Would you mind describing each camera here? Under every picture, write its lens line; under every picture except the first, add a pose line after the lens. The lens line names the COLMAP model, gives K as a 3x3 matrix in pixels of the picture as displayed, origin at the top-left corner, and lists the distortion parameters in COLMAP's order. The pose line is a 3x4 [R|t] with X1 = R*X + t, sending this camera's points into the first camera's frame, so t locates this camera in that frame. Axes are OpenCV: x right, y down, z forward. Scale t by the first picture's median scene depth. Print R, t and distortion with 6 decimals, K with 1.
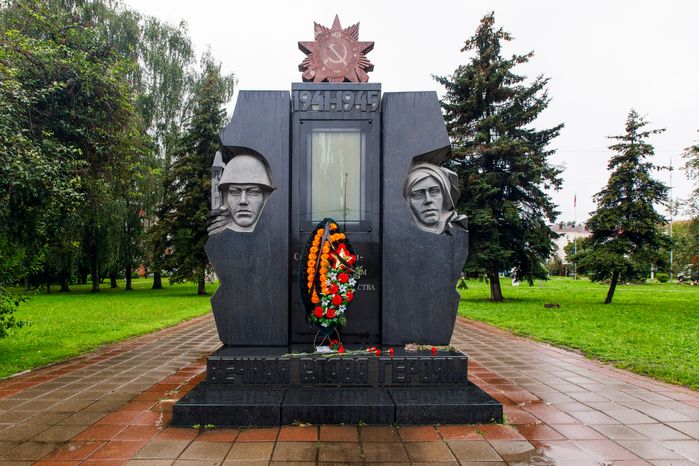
lens RADIAL K [[407.2, 0, 329.0], [0, 407.2, 285.2], [0, 0, 1]] dist [0.002367, 0.000339]
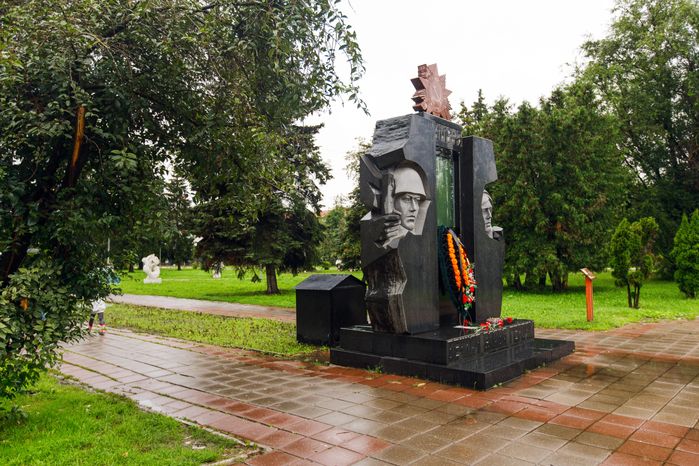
lens RADIAL K [[524.1, 0, 349.5], [0, 524.1, 260.6], [0, 0, 1]] dist [-0.000686, -0.000125]
pose [[0.684045, -0.003149, 0.729433, -0.406675], [0.026236, 0.999450, -0.020289, -0.008699], [-0.728967, 0.033016, 0.683752, 0.031885]]
